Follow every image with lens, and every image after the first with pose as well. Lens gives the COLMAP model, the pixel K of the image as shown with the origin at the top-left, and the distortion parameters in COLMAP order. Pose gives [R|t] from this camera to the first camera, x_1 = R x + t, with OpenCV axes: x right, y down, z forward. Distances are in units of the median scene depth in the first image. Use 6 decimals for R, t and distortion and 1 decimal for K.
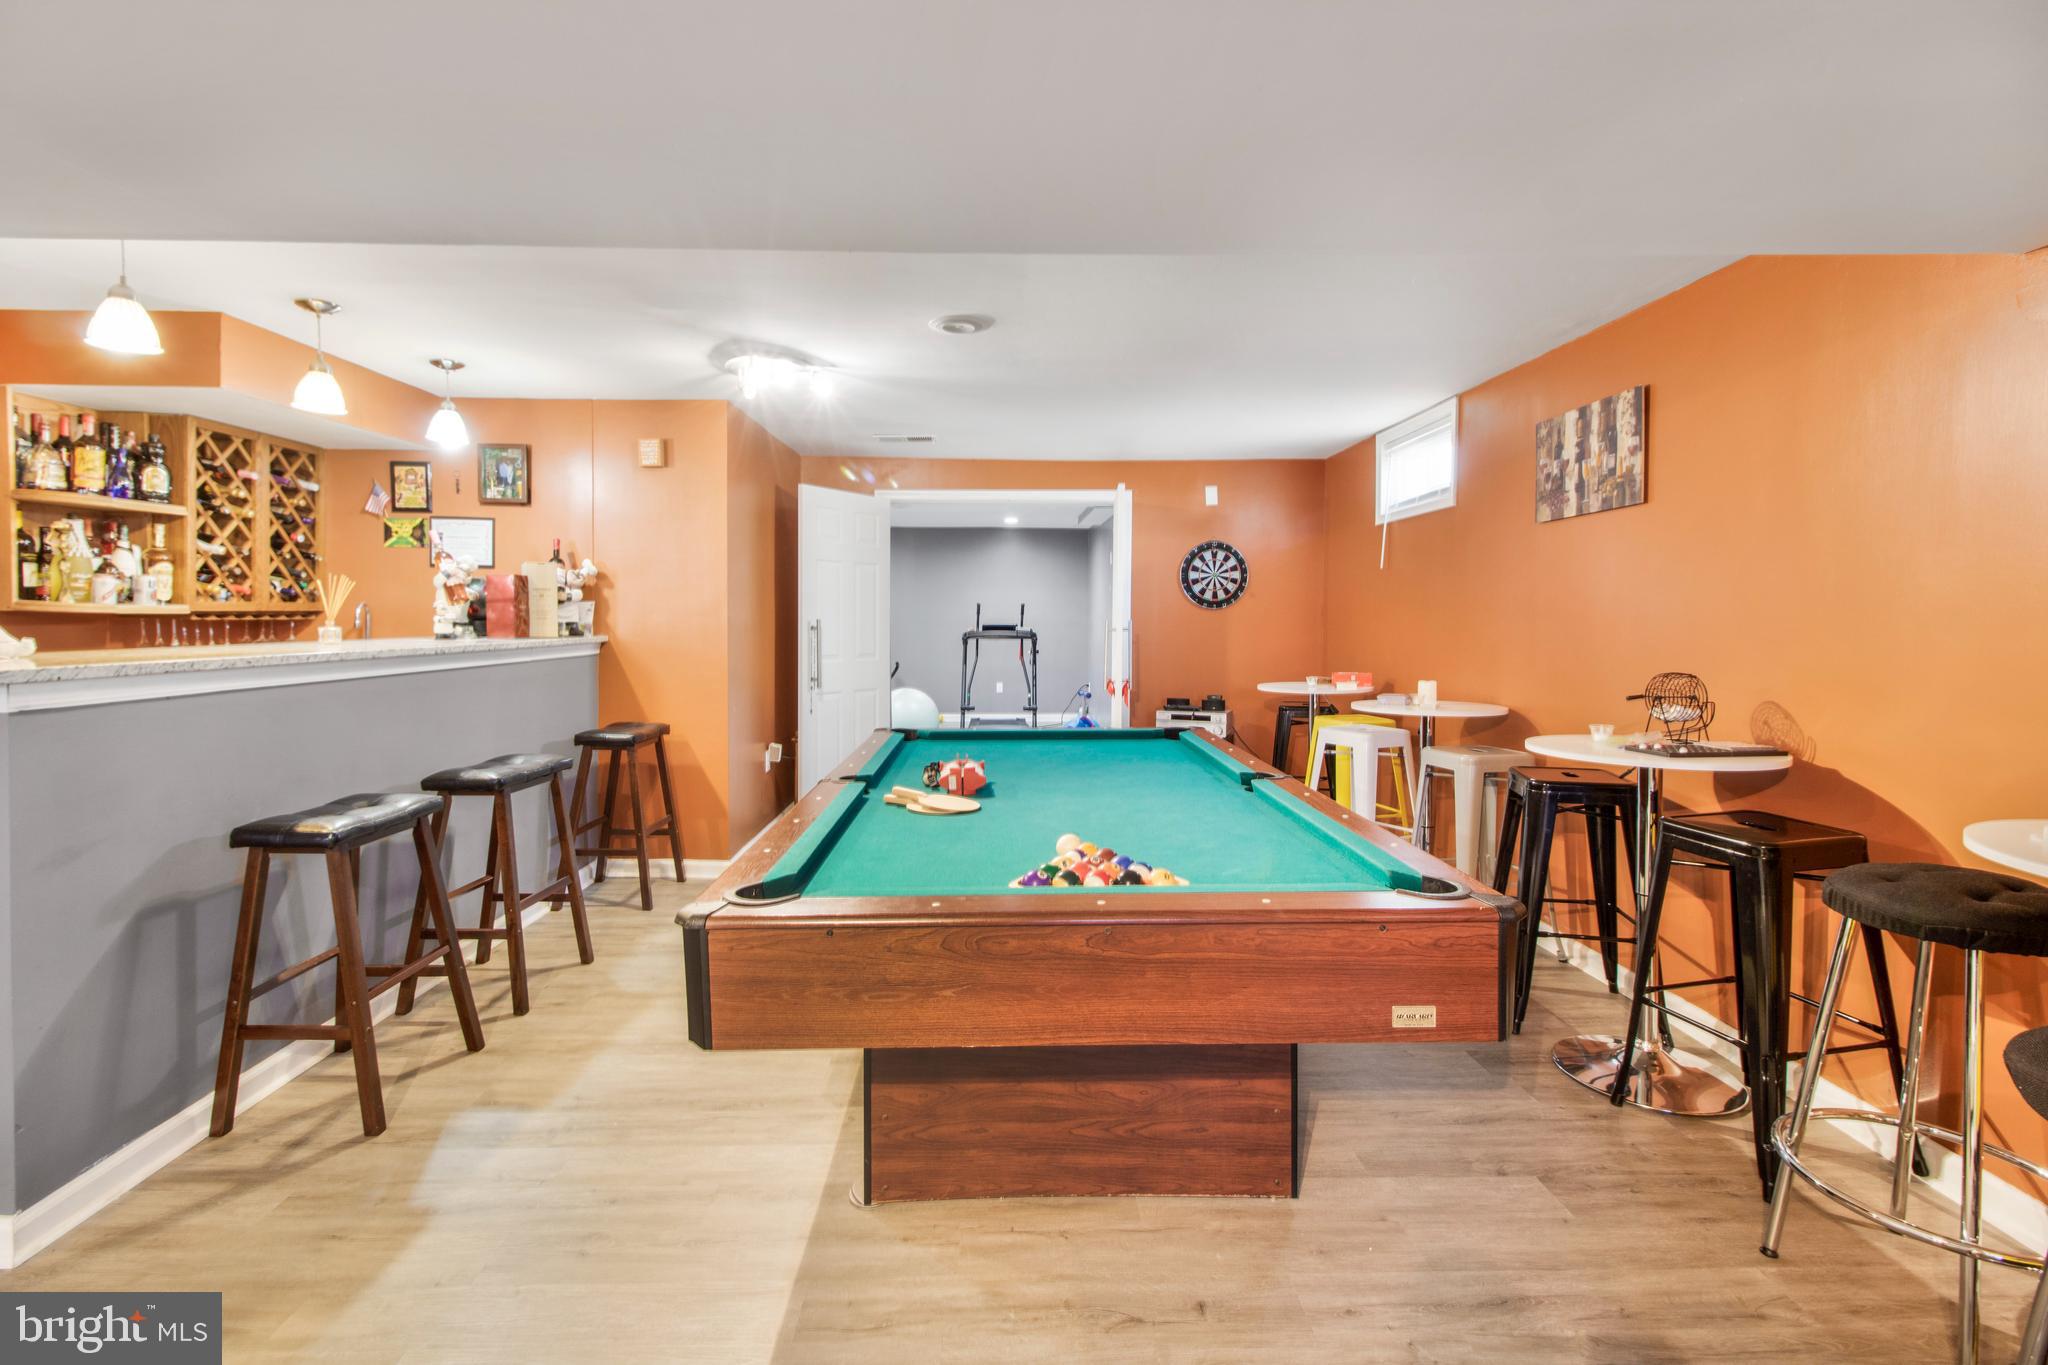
lens RADIAL K [[945.2, 0, 1019.8], [0, 945.2, 643.4], [0, 0, 1]] dist [0.000276, -0.004707]
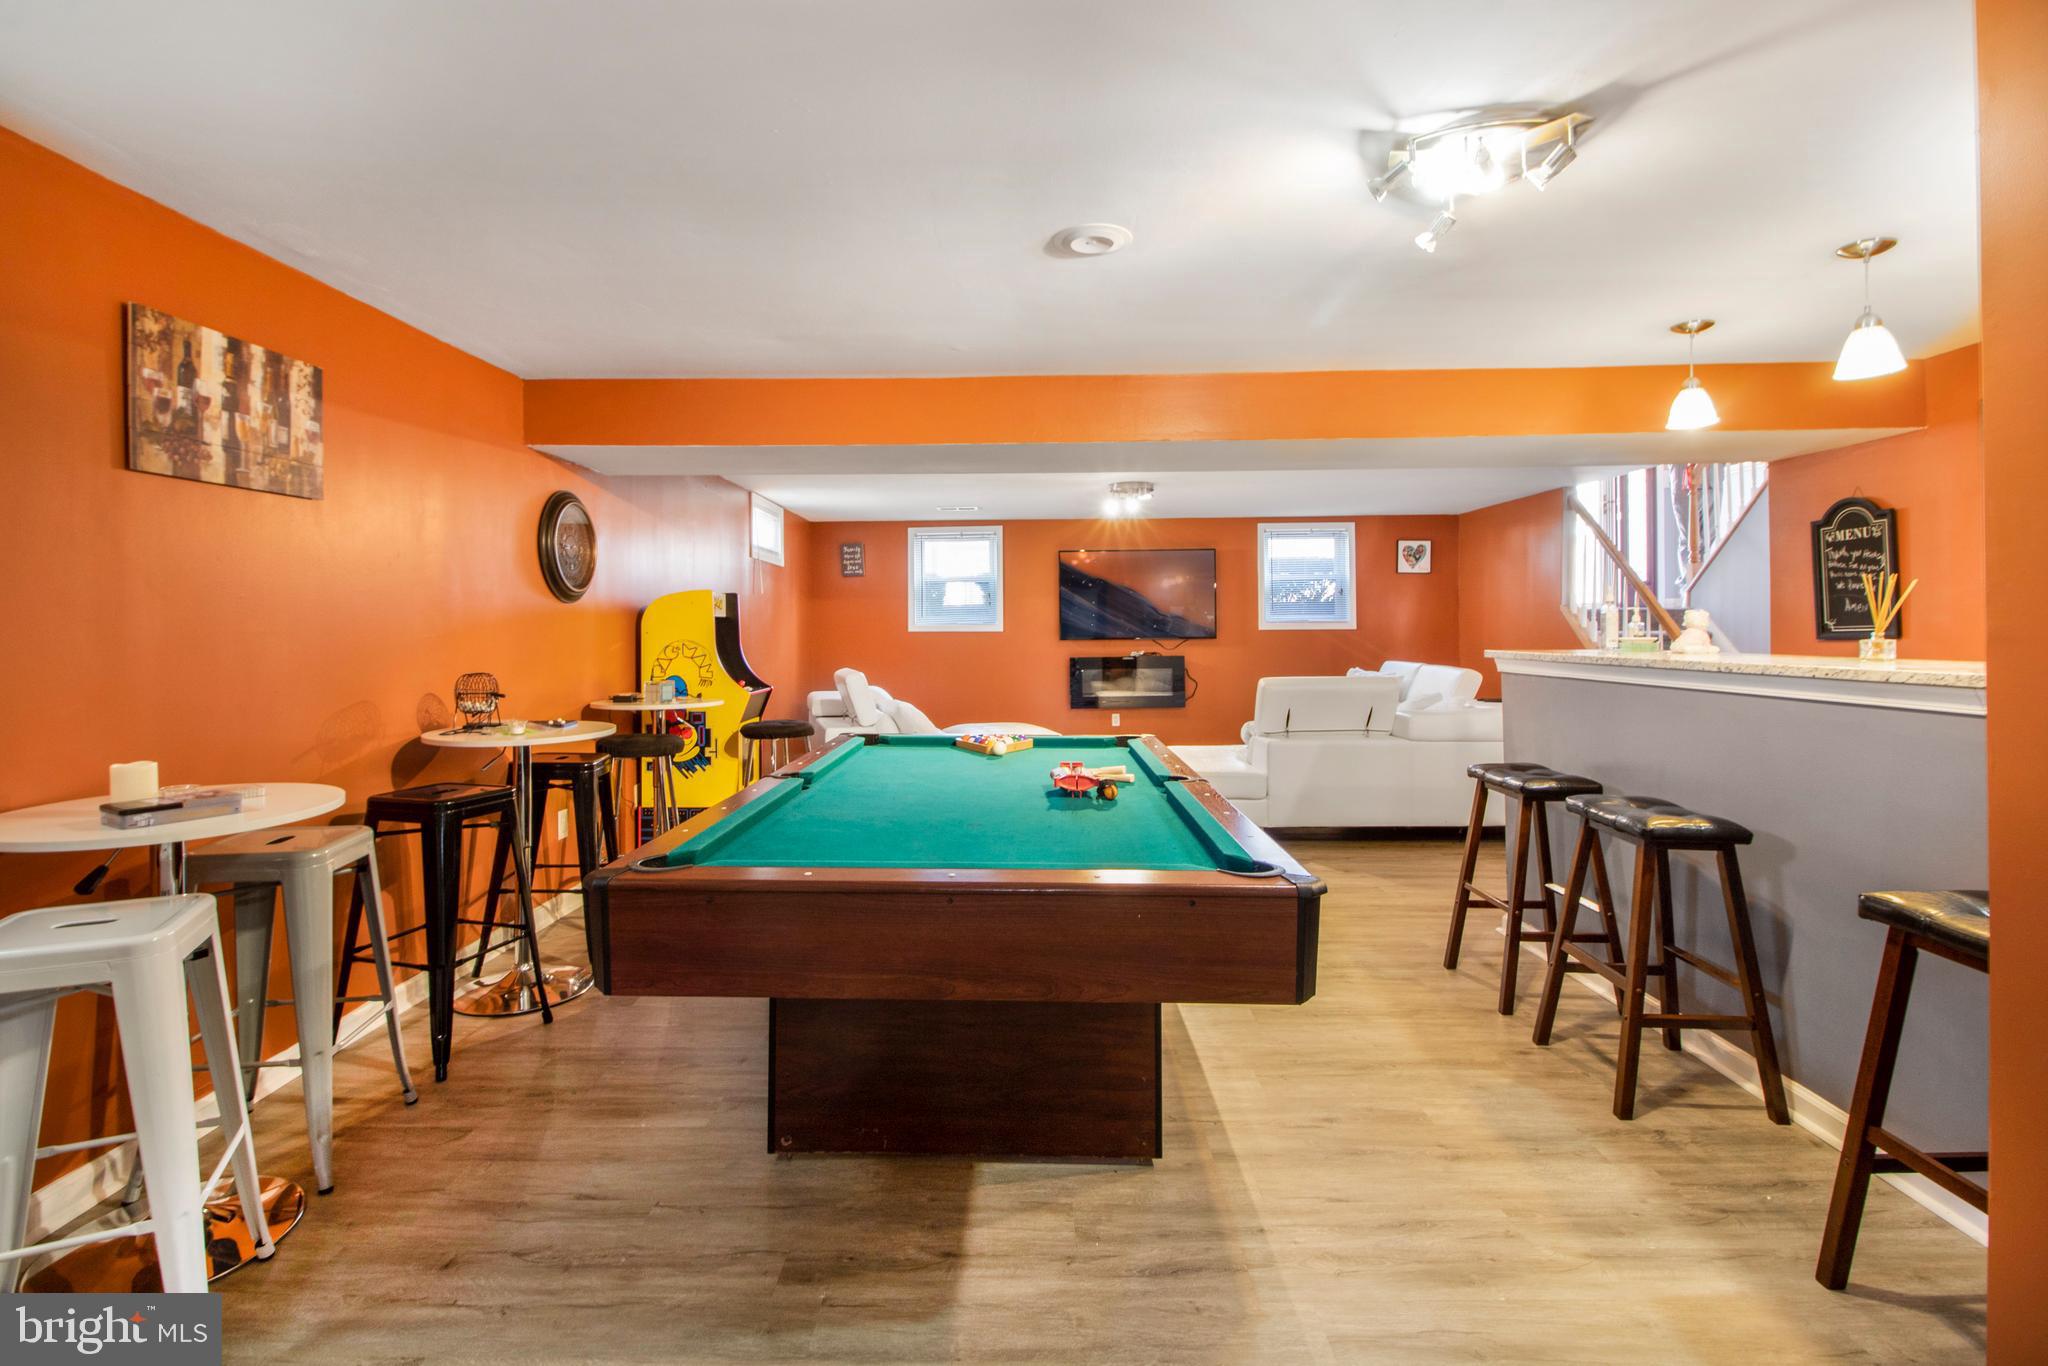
lens RADIAL K [[945.2, 0, 995.8], [0, 945.2, 627.3], [0, 0, 1]] dist [0.000276, -0.004707]
pose [[-0.998063, -0.000477, 0.062213, -0.025340], [0.001360, 0.999564, 0.029481, -0.038093], [-0.062200, 0.029509, -0.997627, 1.322331]]
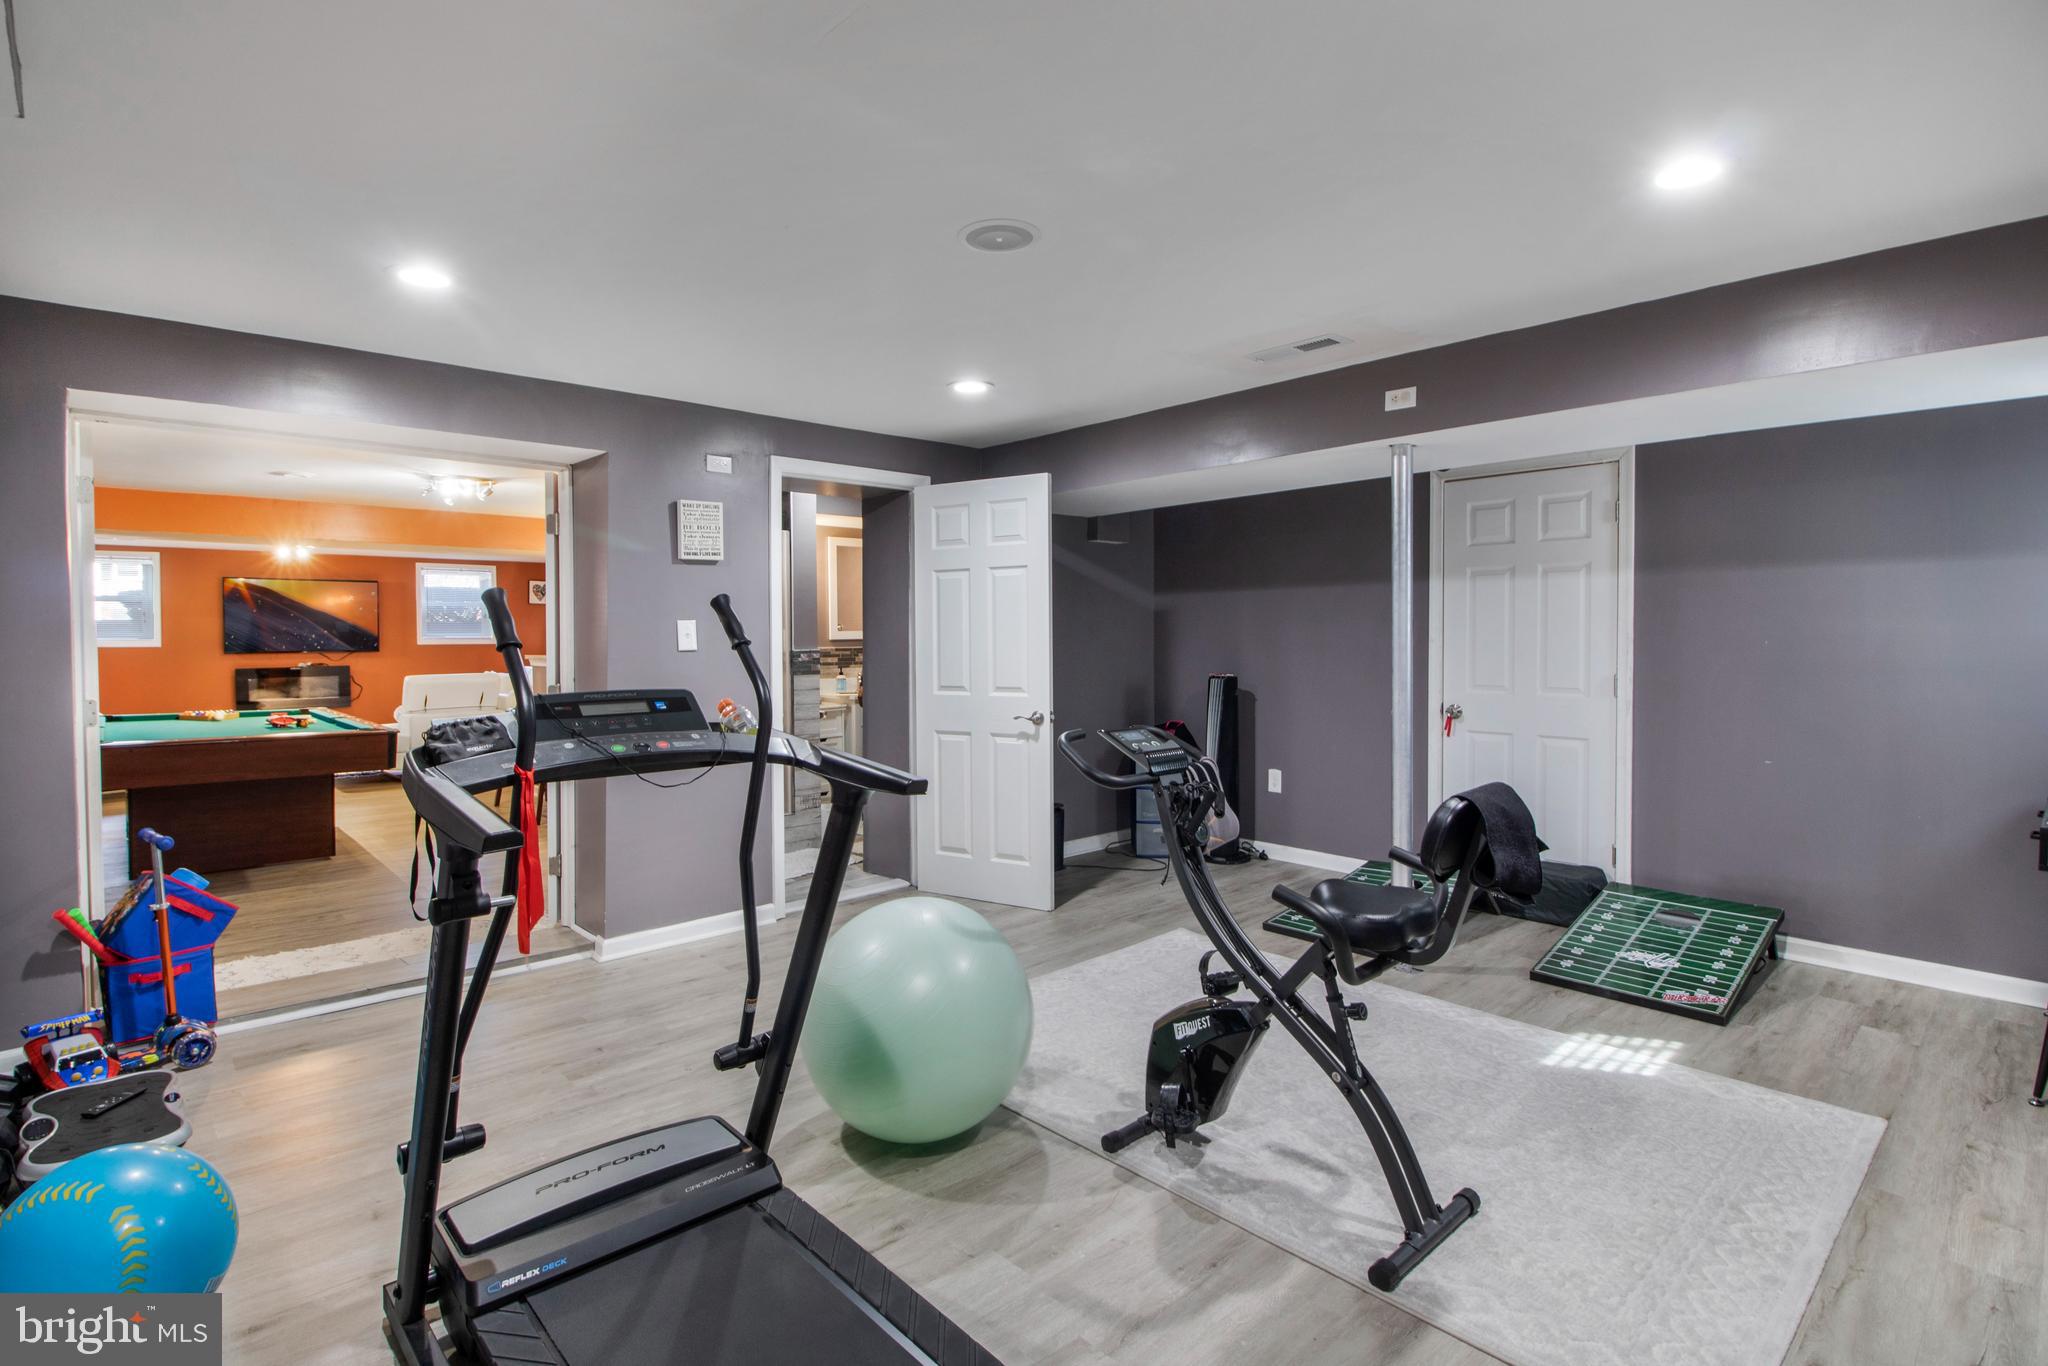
lens RADIAL K [[994.6, 0, 989.6], [0, 994.6, 648.3], [0, 0, 1]] dist [0.008862, -0.000986]
pose [[-0.764673, 0.005180, -0.644398, 0.118699], [-0.022591, 0.999138, 0.034839, -0.097105], [0.644023, 0.041198, -0.763896, 2.485245]]
